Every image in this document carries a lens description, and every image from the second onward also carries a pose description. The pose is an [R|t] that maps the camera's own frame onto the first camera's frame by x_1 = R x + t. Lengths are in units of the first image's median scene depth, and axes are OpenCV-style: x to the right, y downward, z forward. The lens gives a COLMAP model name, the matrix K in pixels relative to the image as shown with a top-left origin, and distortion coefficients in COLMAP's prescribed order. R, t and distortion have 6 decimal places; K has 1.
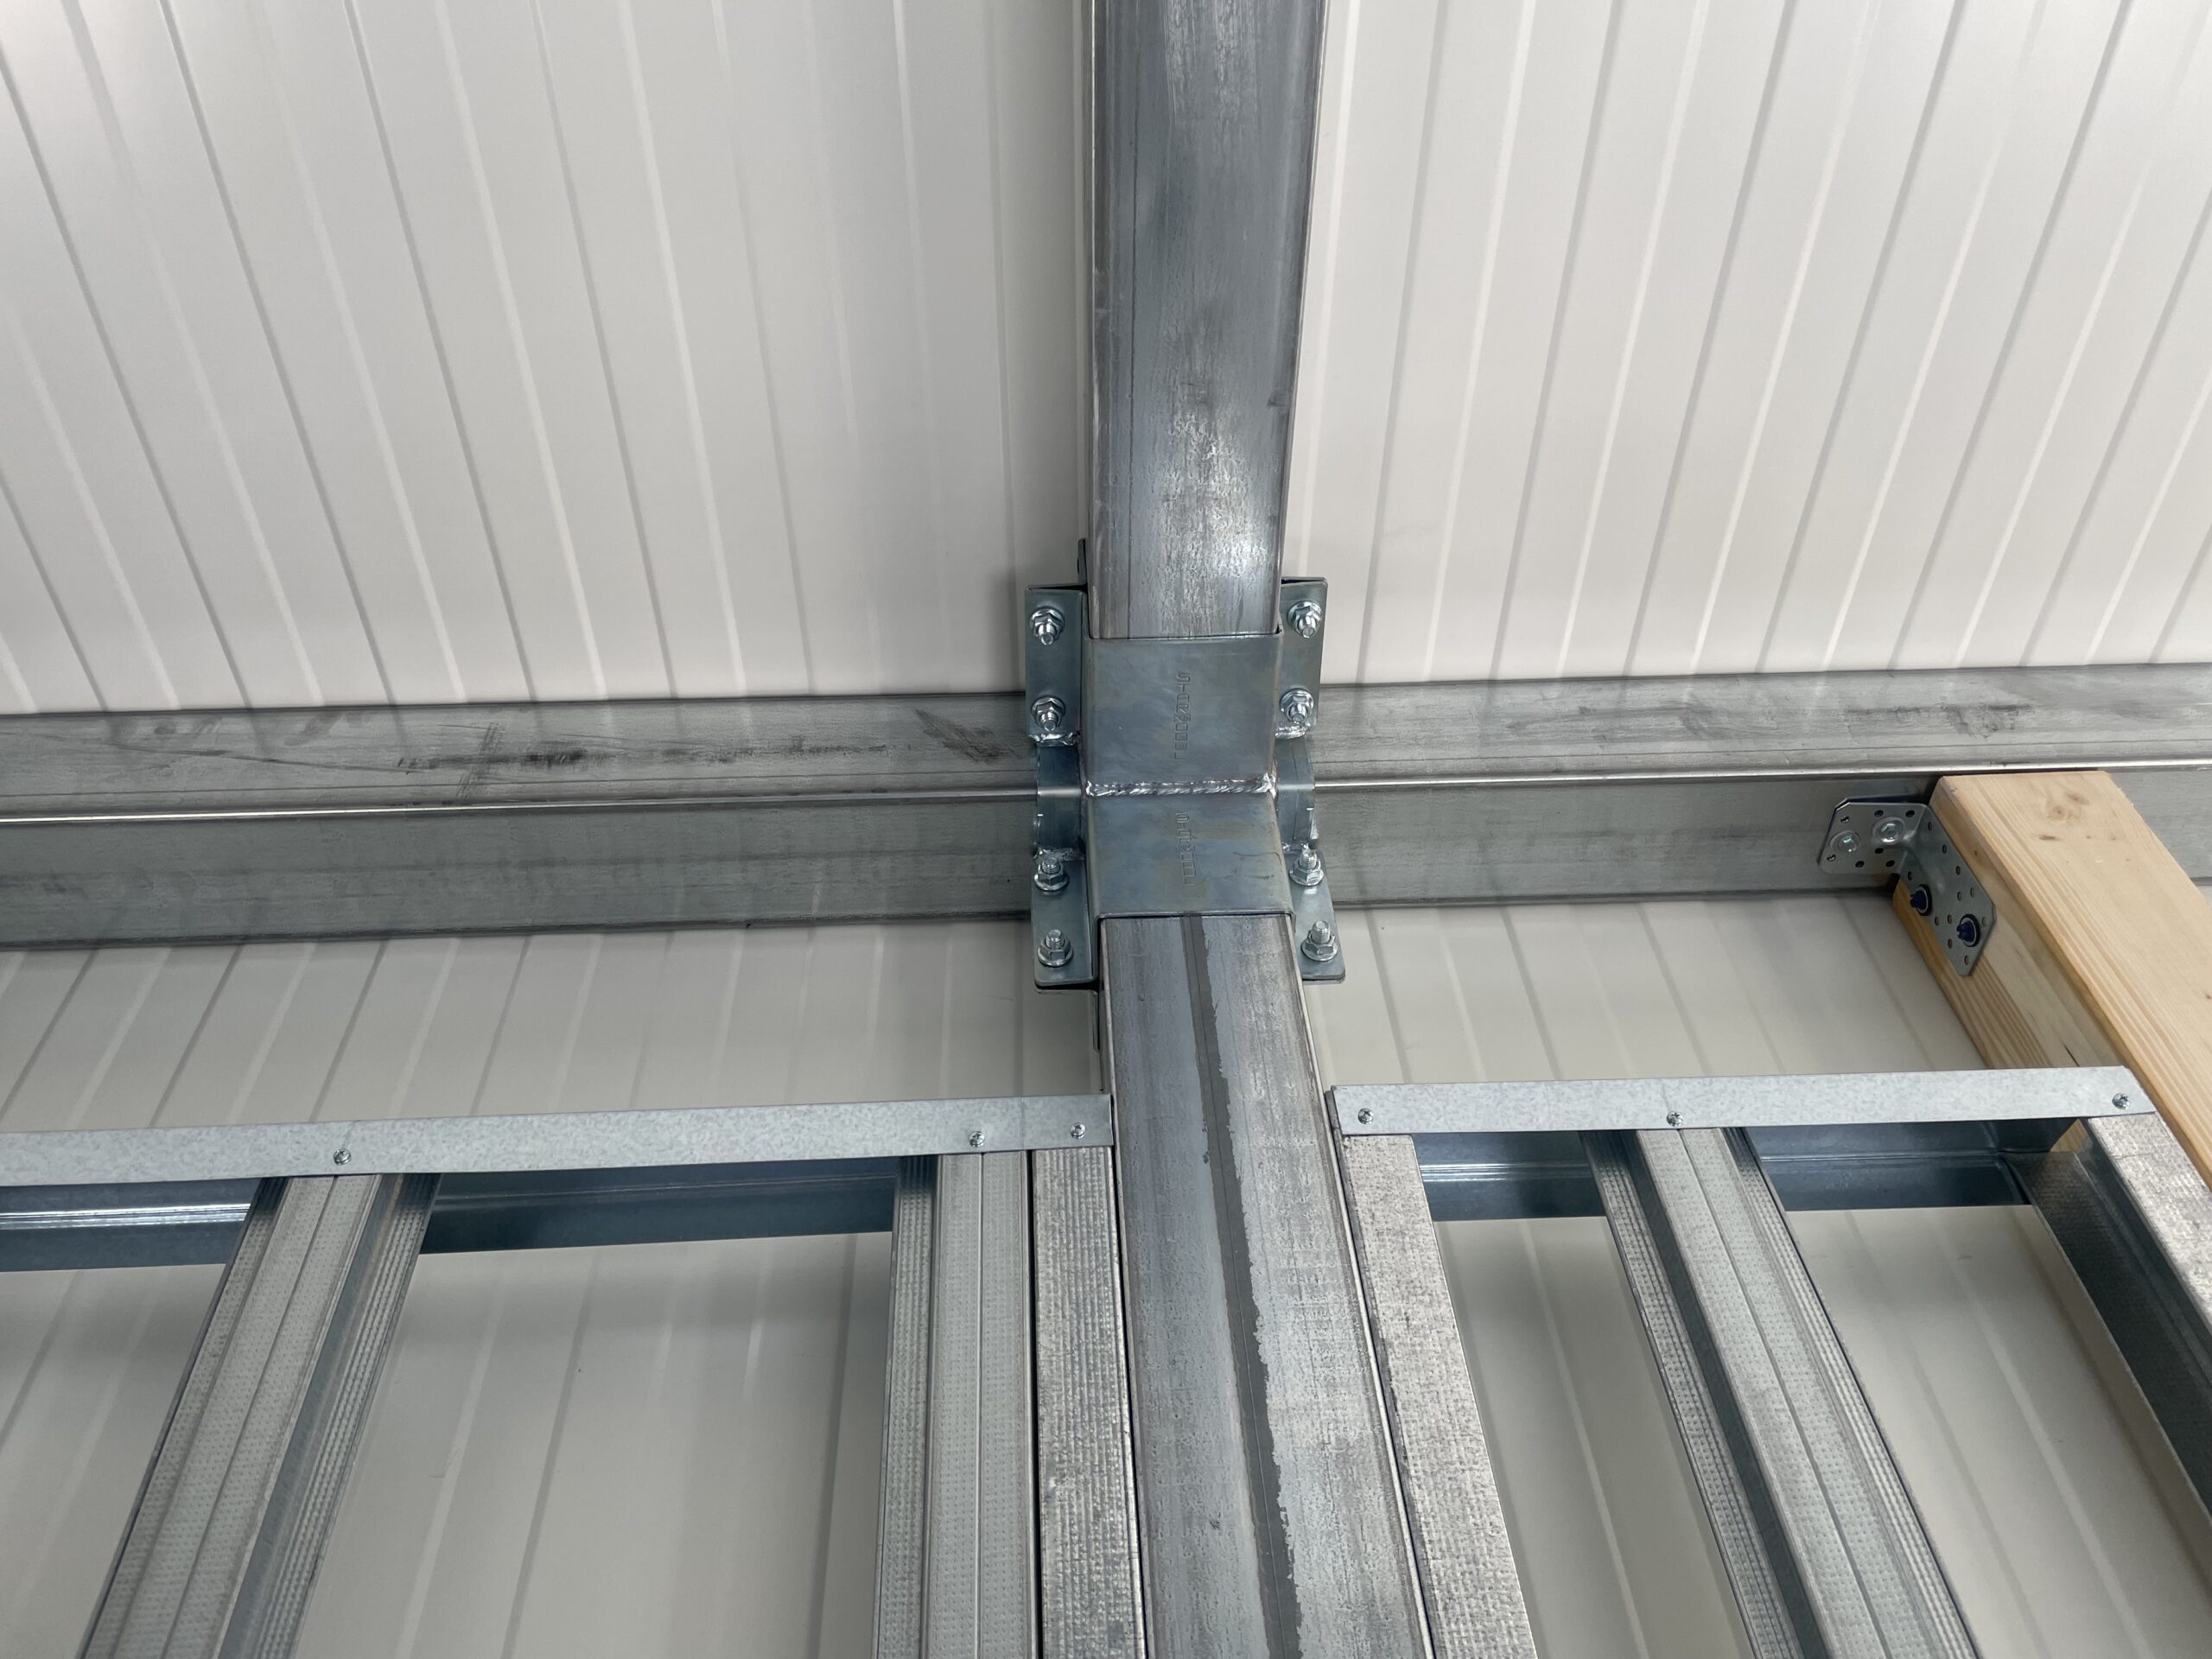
lens RADIAL K [[1688.6, 0, 1137.8], [0, 1688.6, 778.9], [0, 0, 1]] dist [0.088803, -0.126519]
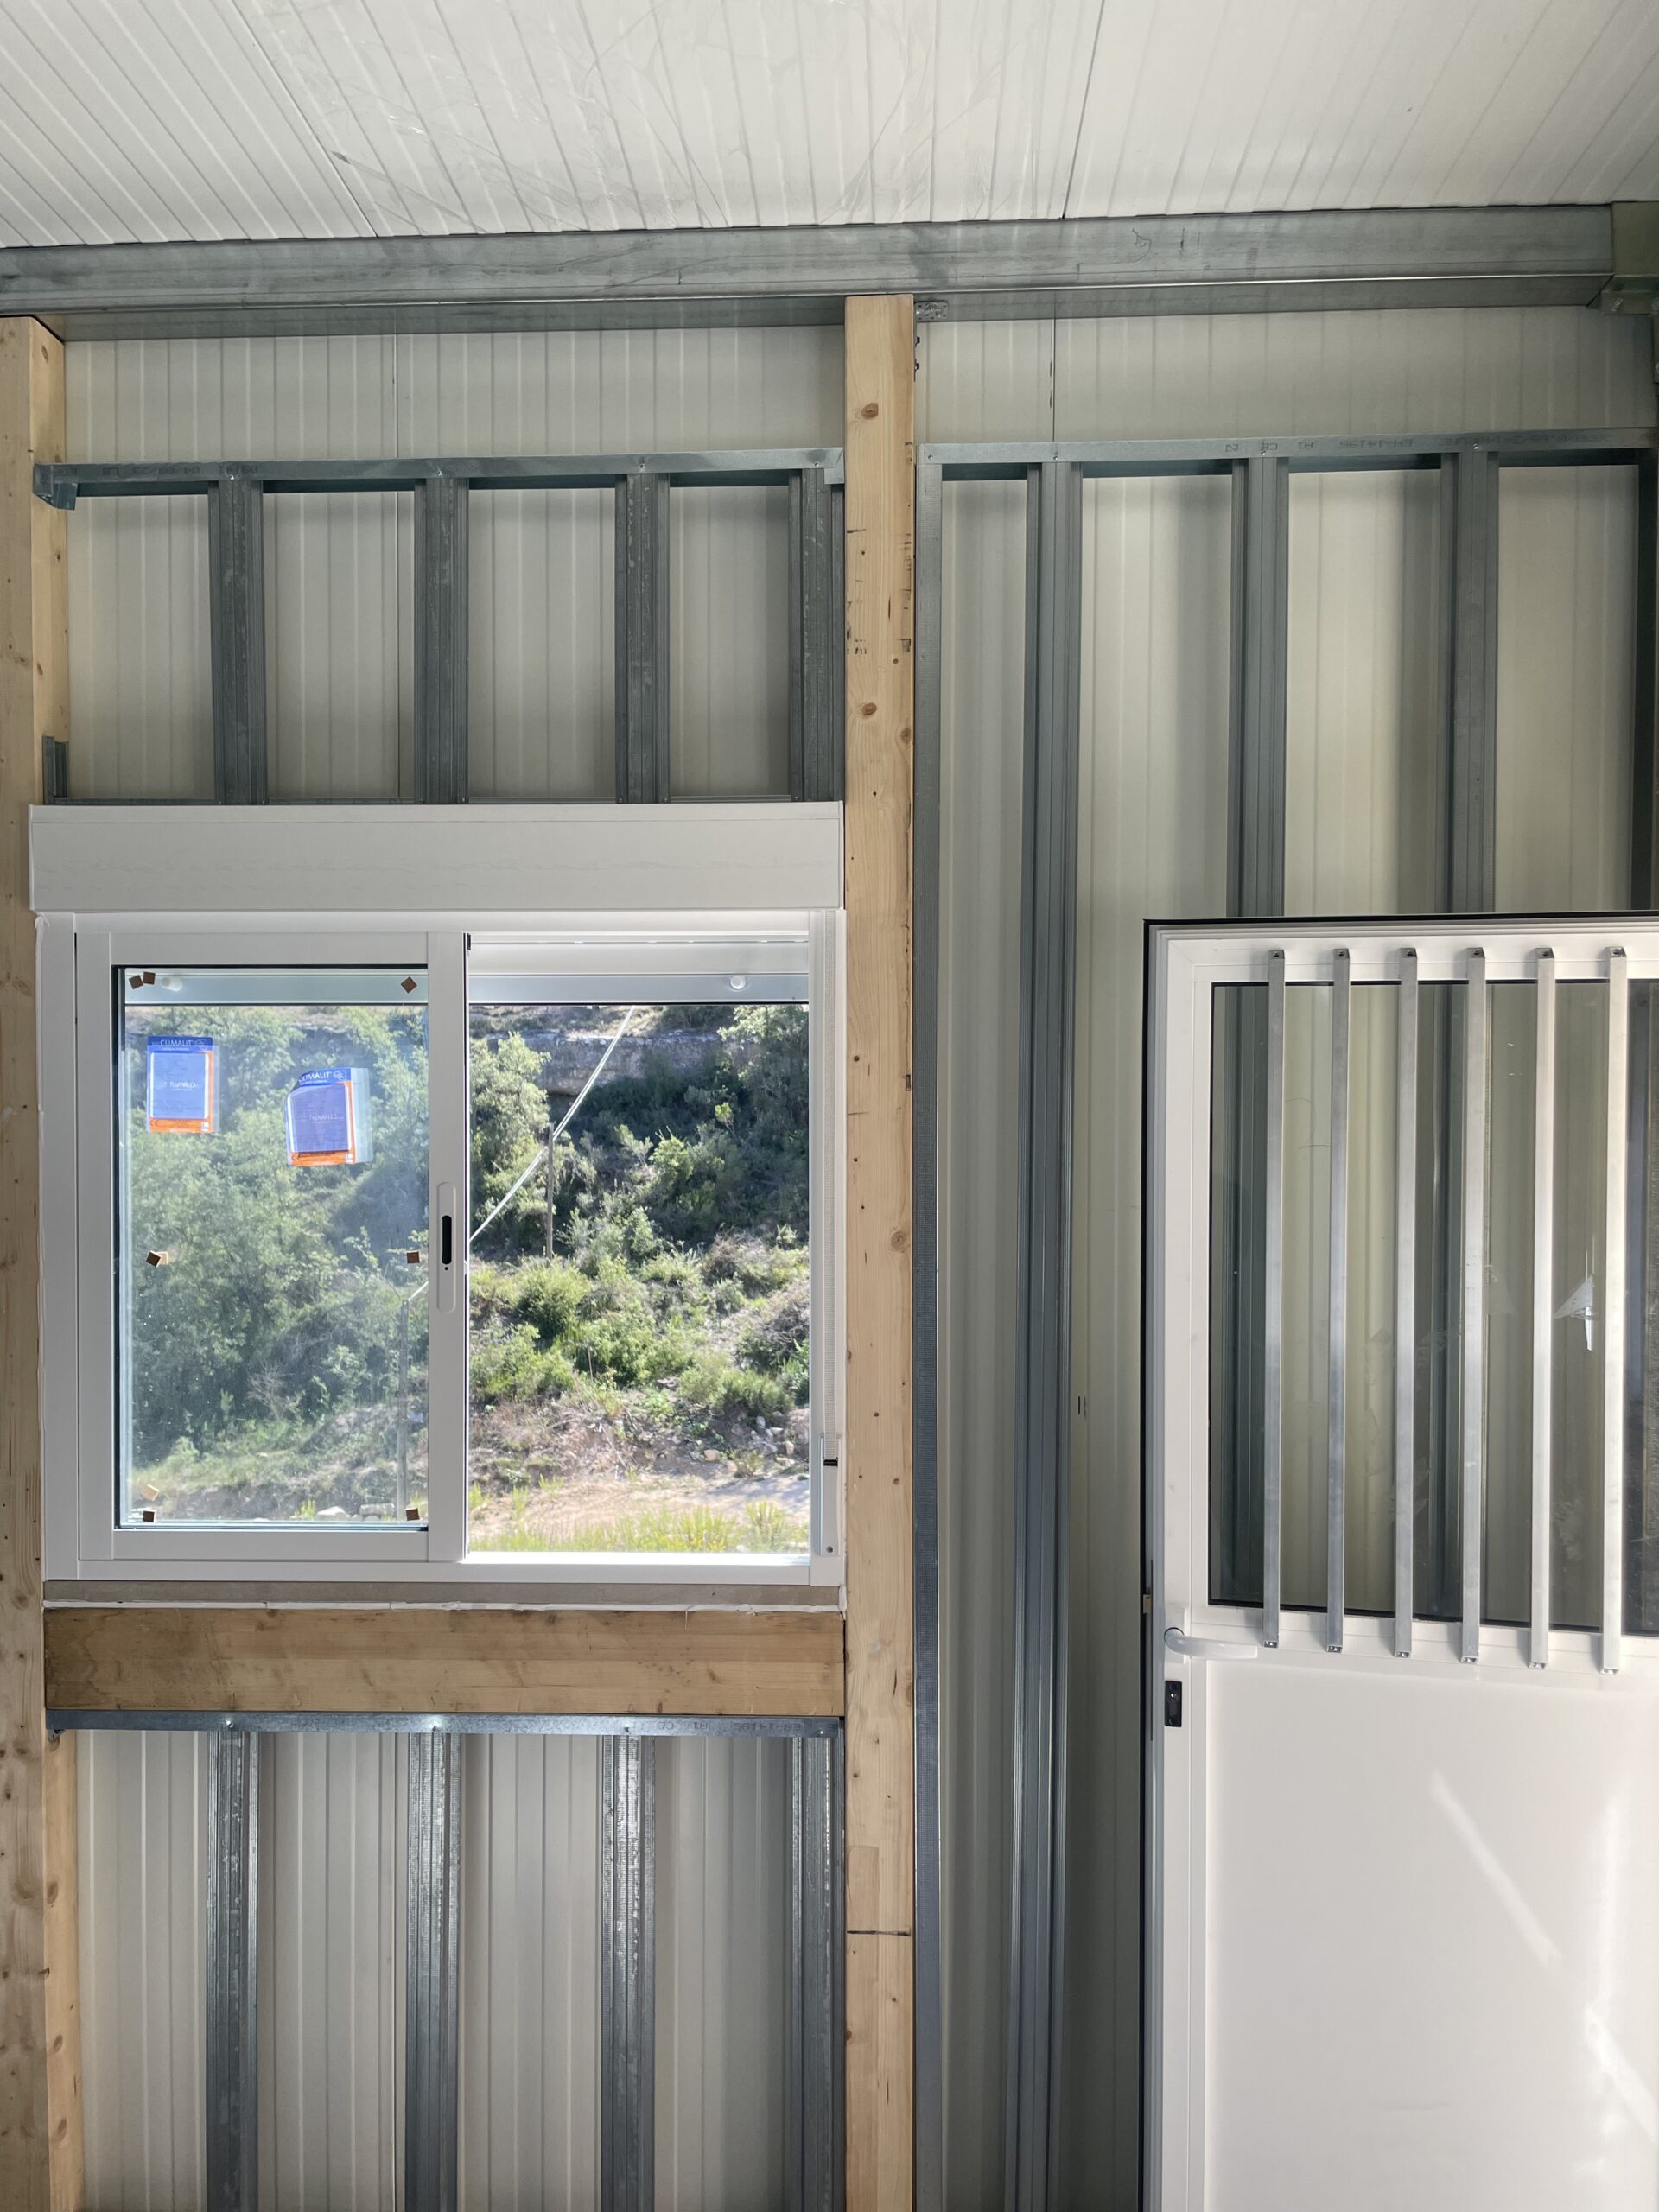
lens RADIAL K [[1688.6, 0, 823.8], [0, 1688.6, 1122.7], [0, 0, 1]] dist [0.088803, -0.126519]
pose [[0.996894, 0.054602, -0.056751, 2.001361], [0.011280, 0.614192, 0.789076, -1.302498], [0.077942, -0.787266, 0.611668, -1.459825]]
